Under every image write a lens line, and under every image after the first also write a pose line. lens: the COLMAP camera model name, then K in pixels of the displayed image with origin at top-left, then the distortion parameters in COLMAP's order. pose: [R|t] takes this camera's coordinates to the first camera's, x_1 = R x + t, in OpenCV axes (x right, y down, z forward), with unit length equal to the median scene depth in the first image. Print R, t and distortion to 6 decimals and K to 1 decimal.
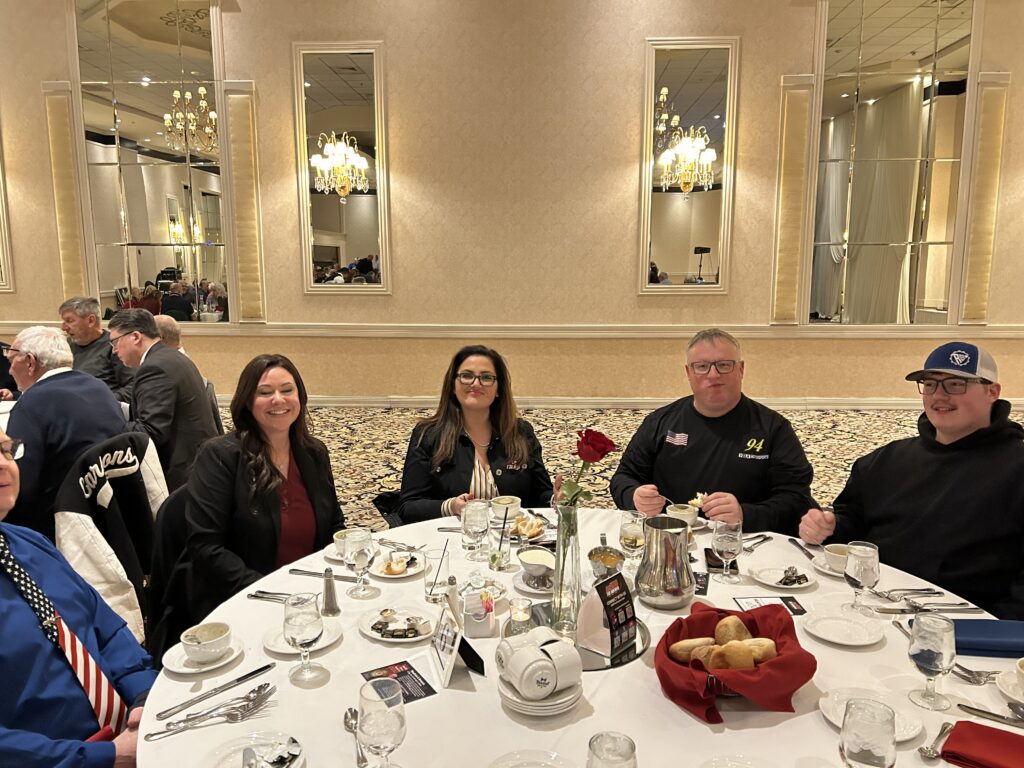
lens RADIAL K [[783.1, 0, 512.1], [0, 783.1, 391.3], [0, 0, 1]] dist [0.055107, -0.049930]
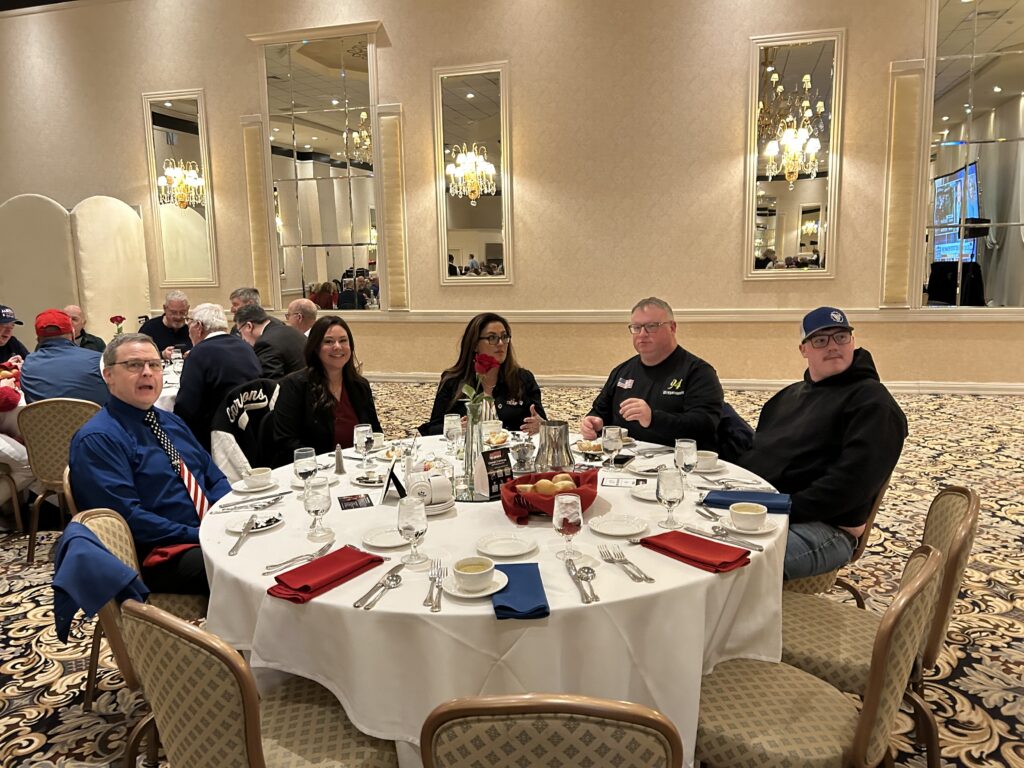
lens RADIAL K [[783.1, 0, 502.3], [0, 783.1, 380.0], [0, 0, 1]] dist [0.055107, -0.049930]
pose [[0.972340, 0.014719, -0.233105, 0.099185], [-0.016622, 0.999843, -0.006200, 0.022119], [0.232977, 0.009903, 0.972432, -0.098826]]
